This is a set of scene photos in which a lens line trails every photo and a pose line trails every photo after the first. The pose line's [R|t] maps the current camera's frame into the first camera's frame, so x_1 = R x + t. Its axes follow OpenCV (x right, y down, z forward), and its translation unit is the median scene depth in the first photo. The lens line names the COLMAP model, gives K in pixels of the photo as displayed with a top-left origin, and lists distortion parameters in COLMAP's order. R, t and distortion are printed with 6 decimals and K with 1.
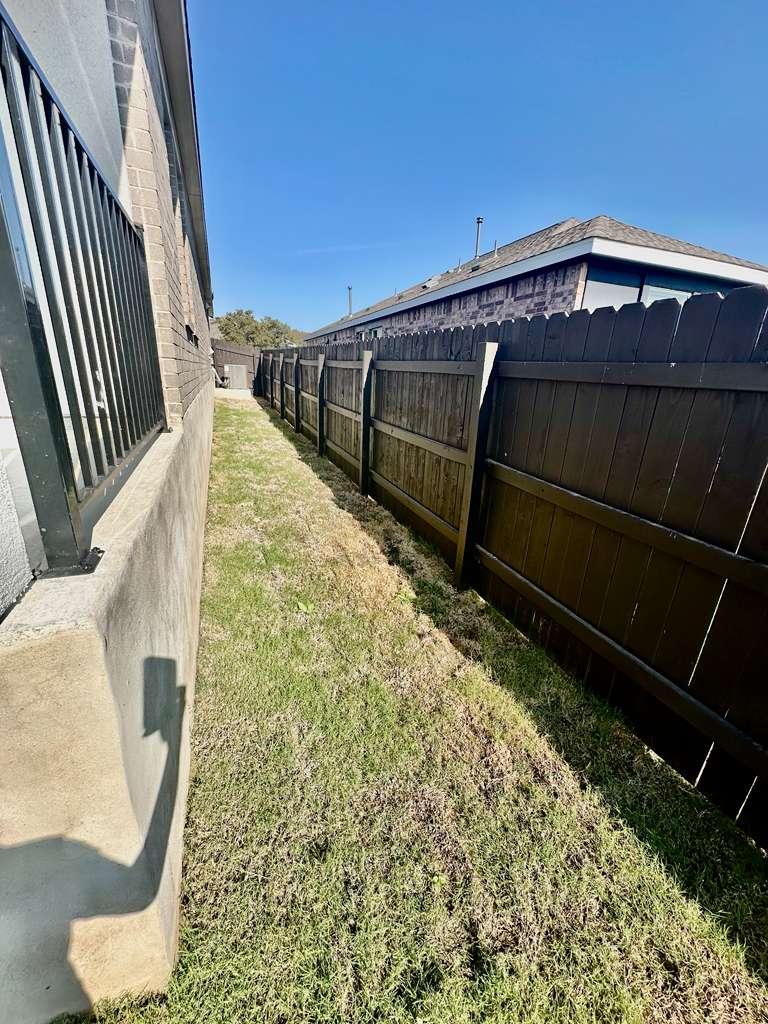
lens RADIAL K [[412.5, 0, 384.6], [0, 412.5, 512.7], [0, 0, 1]] dist [0.014624, 0.000143]
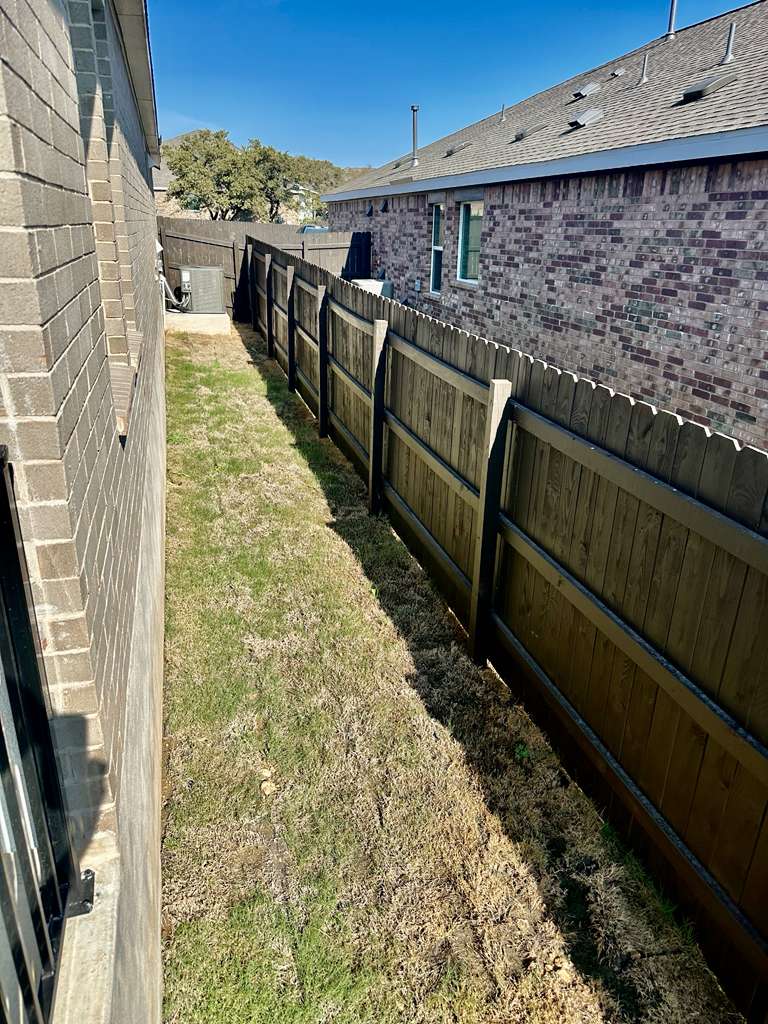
lens RADIAL K [[731.2, 0, 383.3], [0, 731.2, 514.3], [0, 0, 1]] dist [0.037075, -0.009317]
pose [[0.995363, 0.019475, -0.094194, -0.057191], [-0.014675, 0.998571, 0.051394, -0.175019], [0.095060, -0.049773, 0.994226, 0.108539]]
